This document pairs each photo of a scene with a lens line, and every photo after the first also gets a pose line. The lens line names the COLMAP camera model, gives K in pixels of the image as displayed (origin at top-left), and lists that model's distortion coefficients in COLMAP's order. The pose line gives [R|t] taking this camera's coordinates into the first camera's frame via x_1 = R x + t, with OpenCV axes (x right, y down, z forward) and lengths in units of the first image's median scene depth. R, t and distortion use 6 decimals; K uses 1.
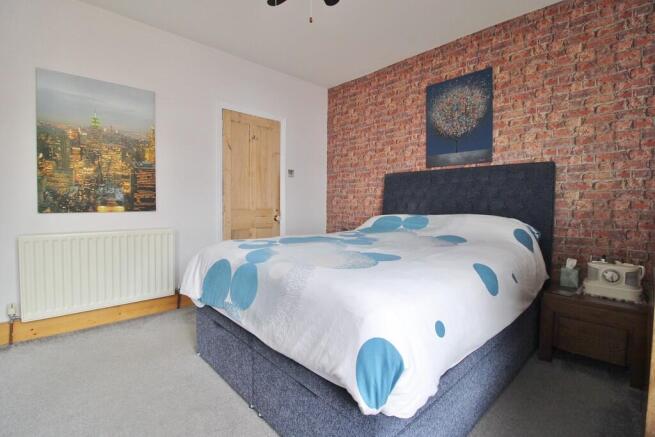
lens RADIAL K [[307.6, 0, 323.0], [0, 307.6, 205.6], [0, 0, 1]] dist [0.001802, -0.011544]
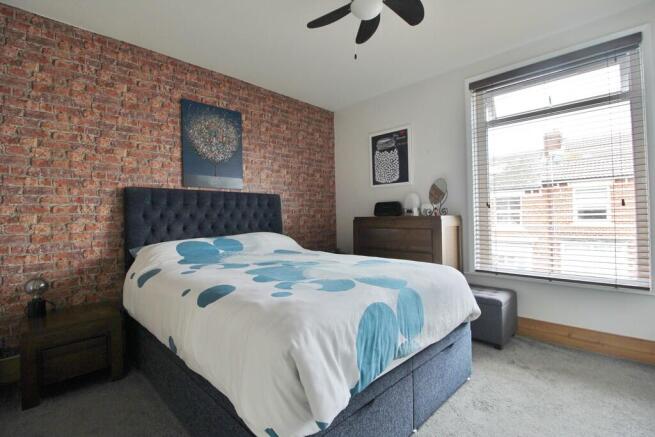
lens RADIAL K [[303.7, 0, 320.9], [0, 303.7, 212.4], [0, 0, 1]] dist [-0.000512, -0.011474]
pose [[-0.031034, 0.020325, 0.999312, -0.541350], [0.037392, 0.999117, -0.019159, -0.012217], [-0.998819, 0.036772, -0.031766, 0.589893]]
